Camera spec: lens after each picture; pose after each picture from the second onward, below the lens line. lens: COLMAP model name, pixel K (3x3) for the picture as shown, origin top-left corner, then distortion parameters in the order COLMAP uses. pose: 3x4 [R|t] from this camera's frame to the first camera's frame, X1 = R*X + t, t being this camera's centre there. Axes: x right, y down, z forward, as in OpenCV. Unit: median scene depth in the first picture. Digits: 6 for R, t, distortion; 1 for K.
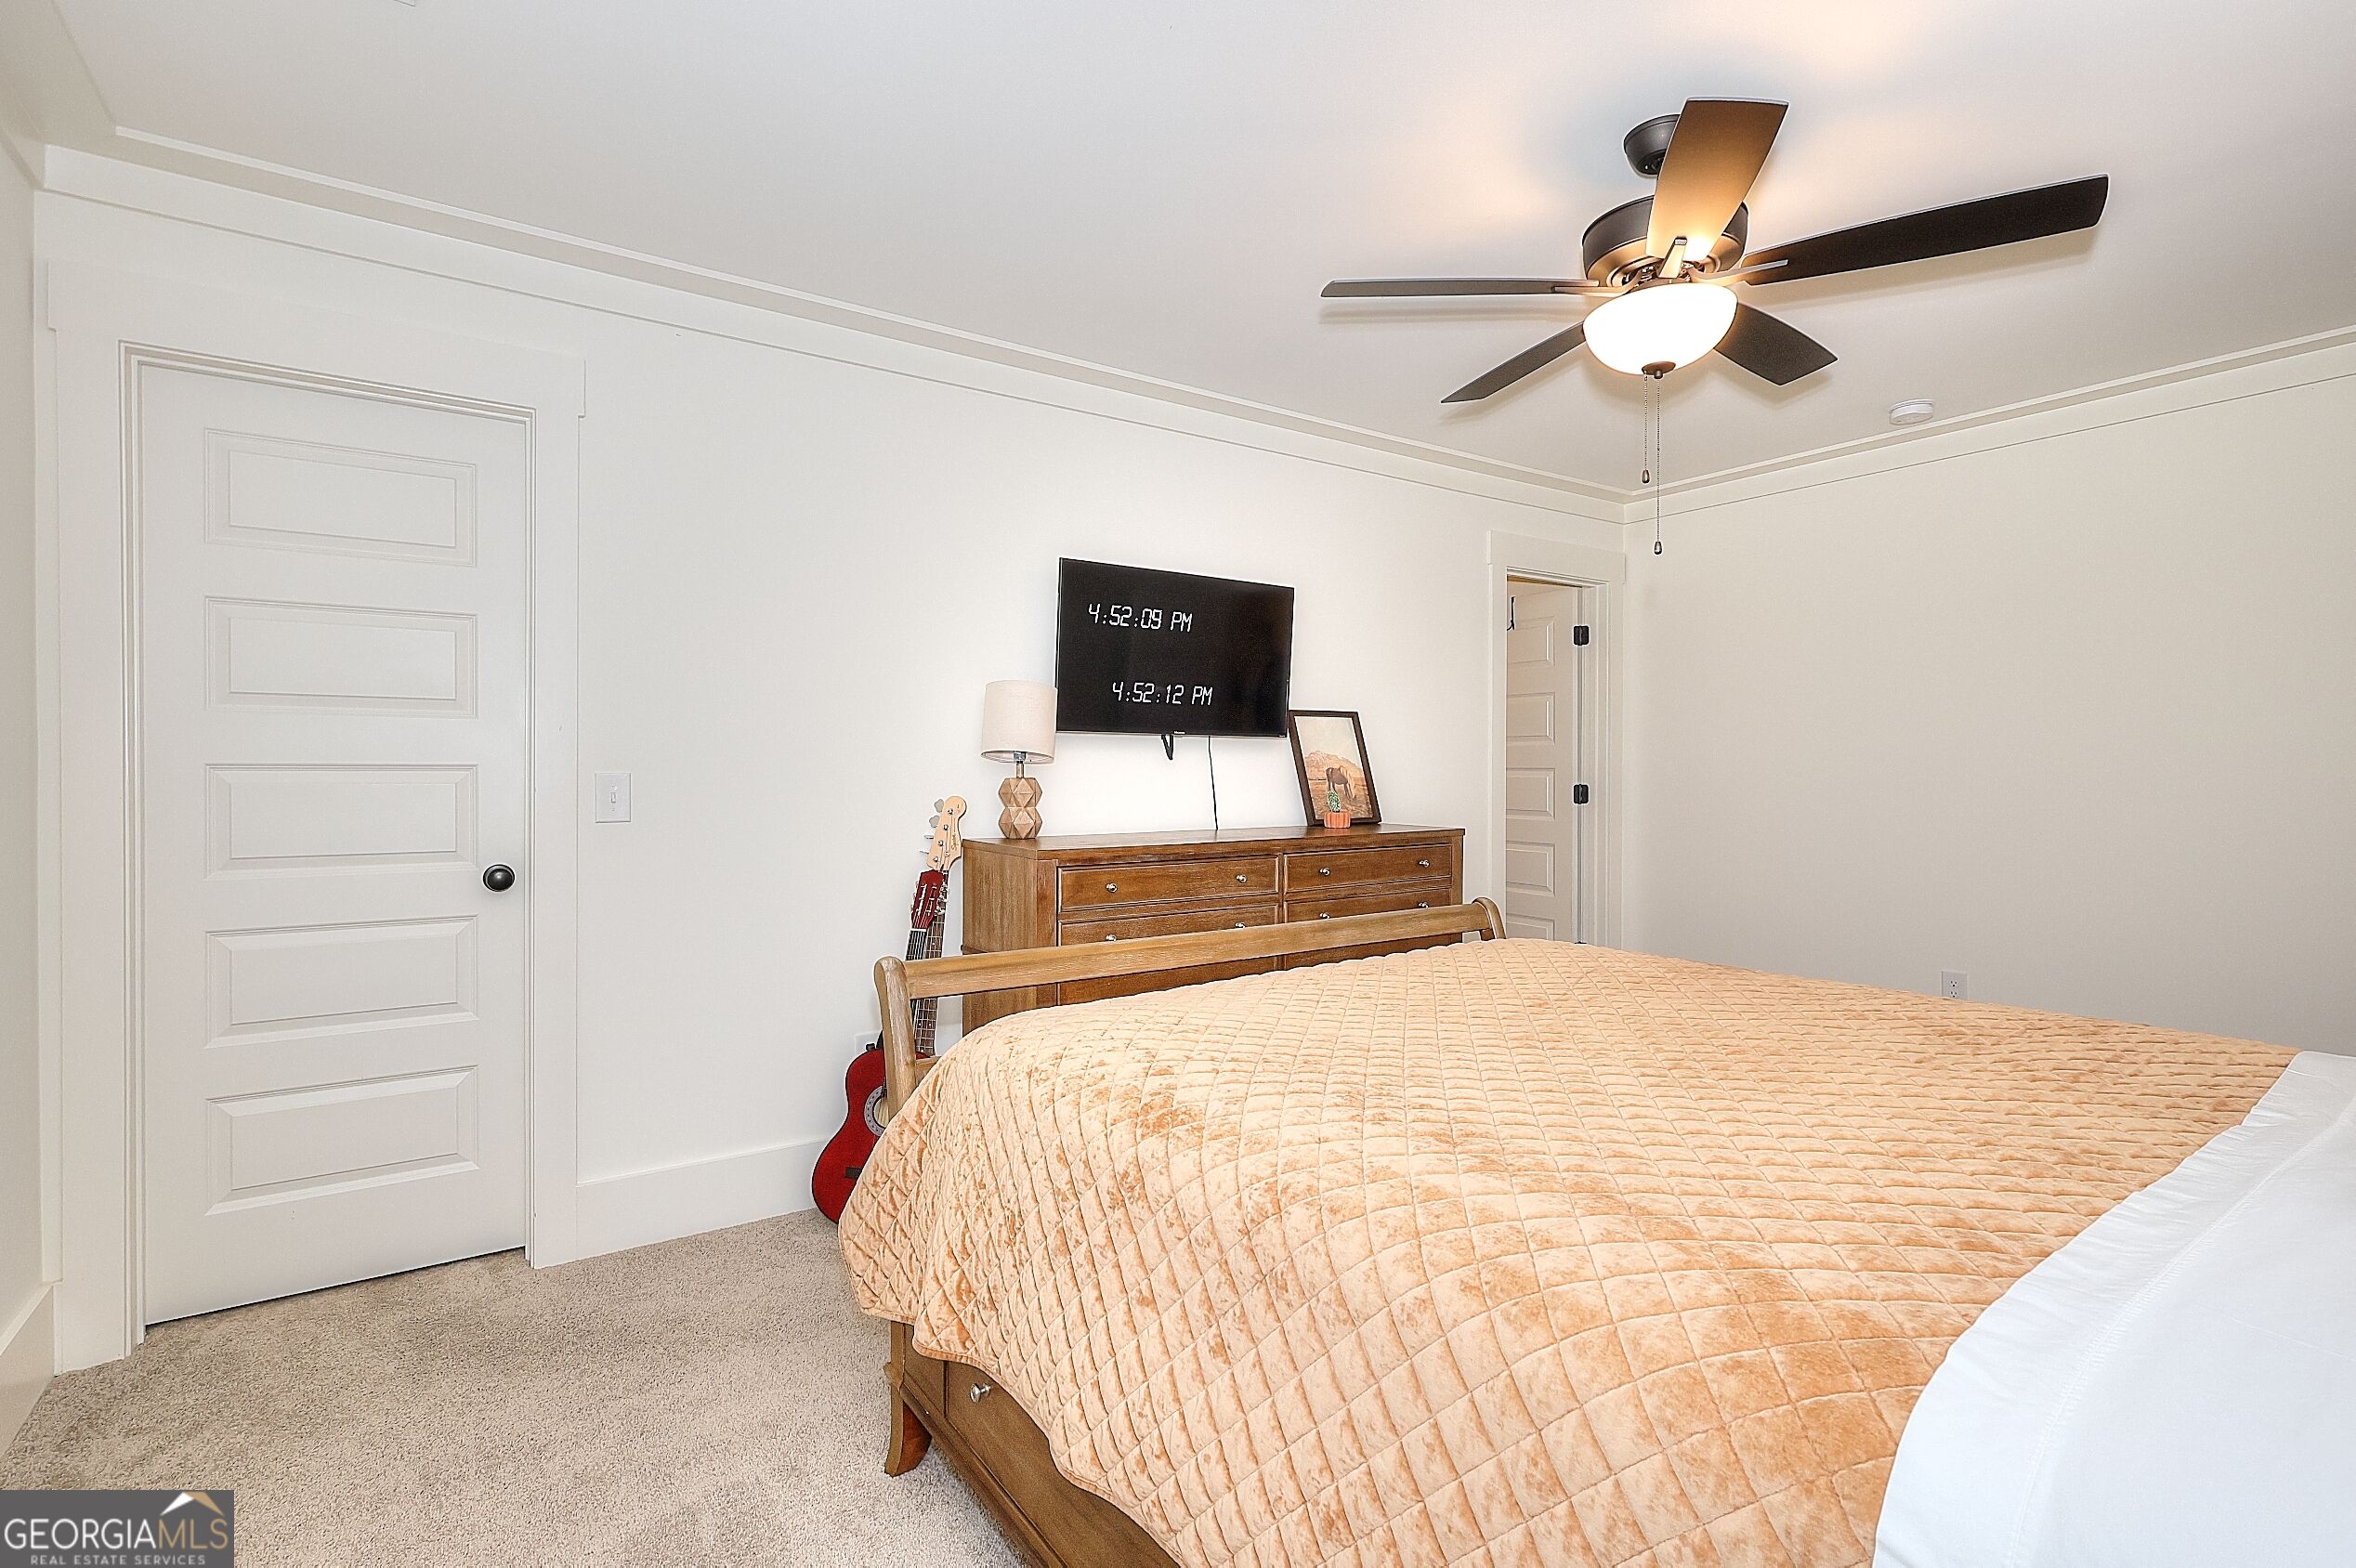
lens RADIAL K [[1087.0, 0, 1174.5], [0, 1087.0, 770.1], [0, 0, 1]] dist [-0.010791, 0.003474]
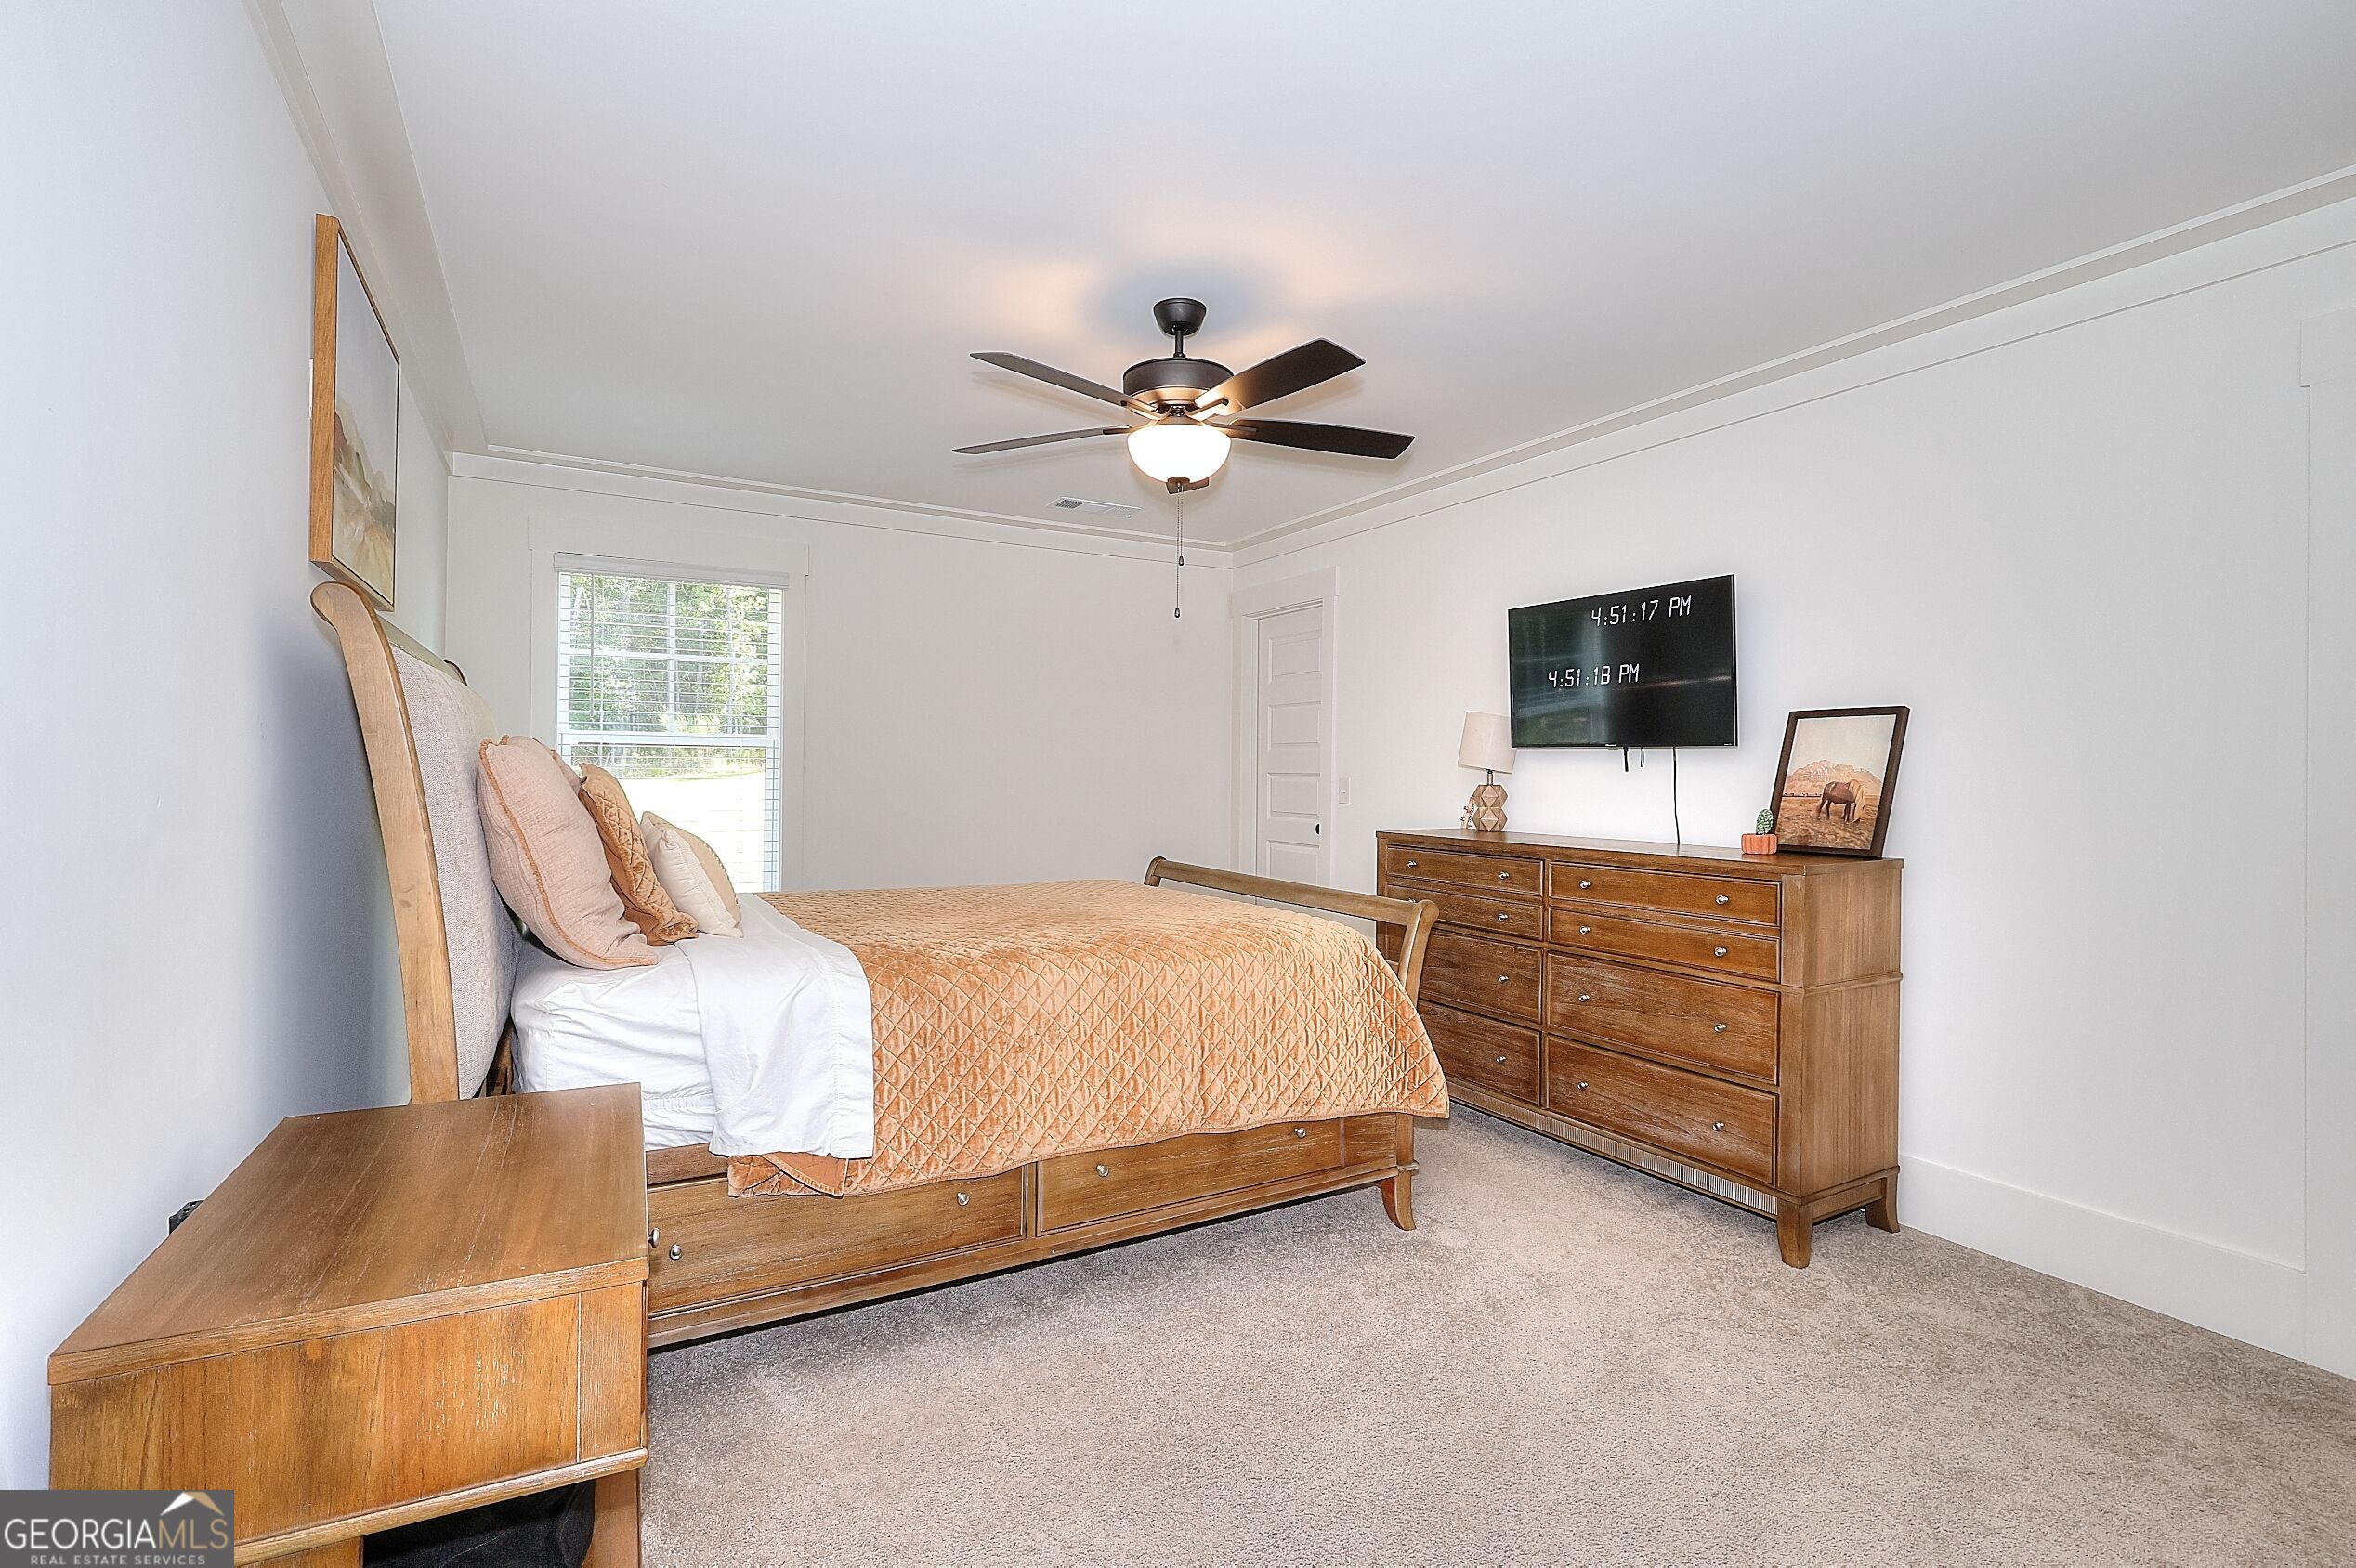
lens RADIAL K [[1087.0, 0, 1174.5], [0, 1087.0, 770.1], [0, 0, 1]] dist [-0.010791, 0.003474]
pose [[-0.088461, 0.000063, -0.996080, 1.160792], [-0.013939, 0.999902, 0.001301, -0.006344], [0.995982, 0.013999, -0.088452, 0.721905]]
